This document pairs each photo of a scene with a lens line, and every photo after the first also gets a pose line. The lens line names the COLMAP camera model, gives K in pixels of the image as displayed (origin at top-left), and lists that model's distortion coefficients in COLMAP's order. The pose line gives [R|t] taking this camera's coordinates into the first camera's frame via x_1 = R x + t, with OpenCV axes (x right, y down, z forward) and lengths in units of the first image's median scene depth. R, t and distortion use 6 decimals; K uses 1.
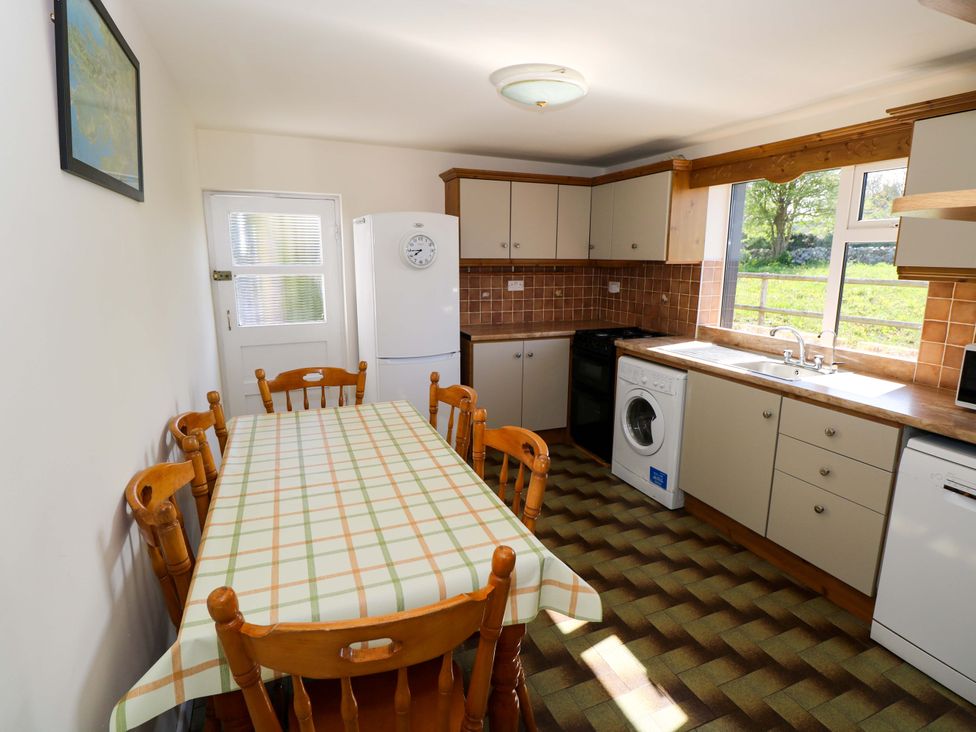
lens RADIAL K [[531.9, 0, 493.3], [0, 531.9, 365.9], [0, 0, 1]] dist [-0.004408, 0.000170]
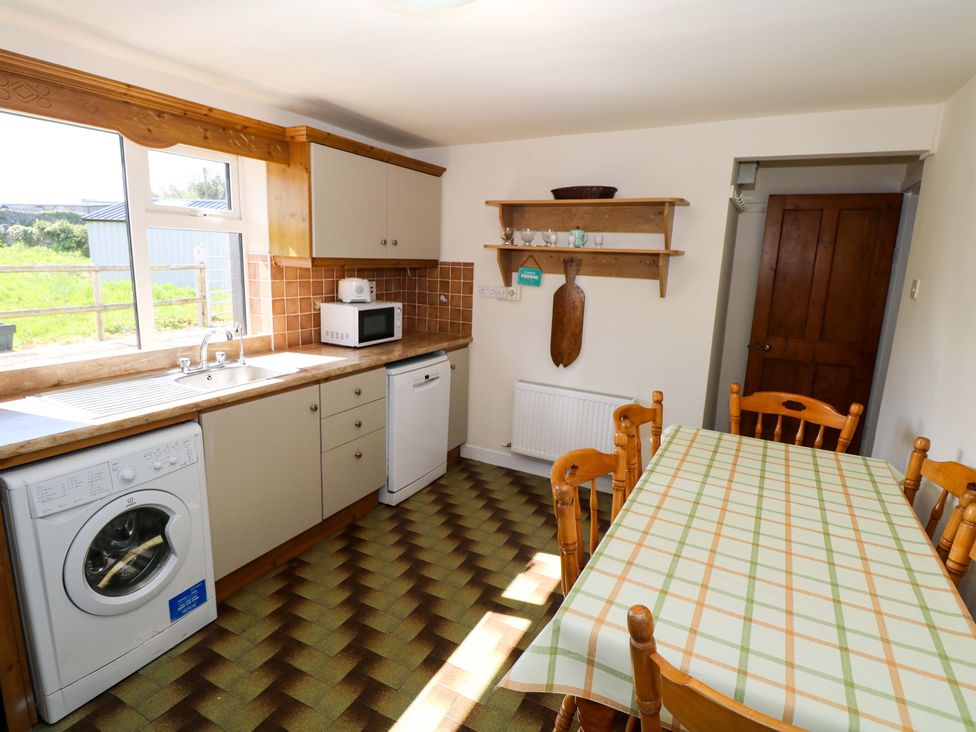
lens RADIAL K [[531.9, 0, 491.5], [0, 531.9, 359.8], [0, 0, 1]] dist [-0.004408, 0.000170]
pose [[-0.643846, -0.183622, 0.742796, -0.449672], [0.111127, 0.938045, 0.328212, -0.299360], [-0.757042, 0.293863, -0.583551, 1.362674]]
